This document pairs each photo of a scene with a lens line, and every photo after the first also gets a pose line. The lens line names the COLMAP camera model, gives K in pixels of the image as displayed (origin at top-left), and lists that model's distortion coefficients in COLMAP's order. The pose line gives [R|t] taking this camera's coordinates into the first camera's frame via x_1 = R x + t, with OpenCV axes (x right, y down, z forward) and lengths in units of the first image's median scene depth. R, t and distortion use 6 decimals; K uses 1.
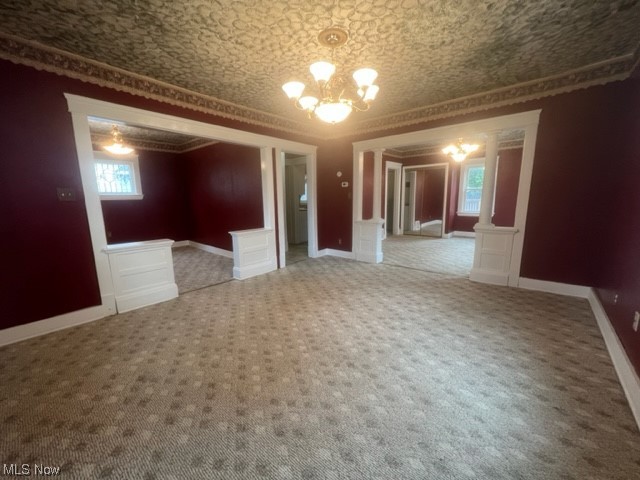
lens RADIAL K [[255.2, 0, 320.0], [0, 255.2, 240.0], [0, 0, 1]] dist [-0.002725, -0.000363]
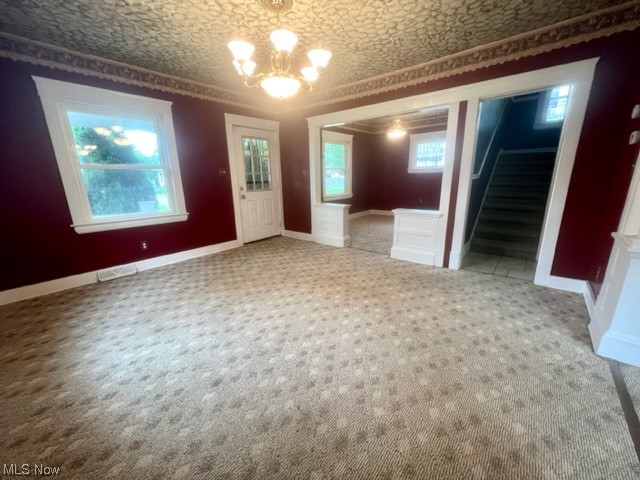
lens RADIAL K [[255.2, 0, 320.0], [0, 255.2, 240.0], [0, 0, 1]] dist [-0.002725, -0.000363]
pose [[0.014820, 0.259094, -0.965738, 1.104029], [-0.141612, 0.956653, 0.254483, -0.215808], [0.989811, 0.132988, 0.050869, 1.161108]]
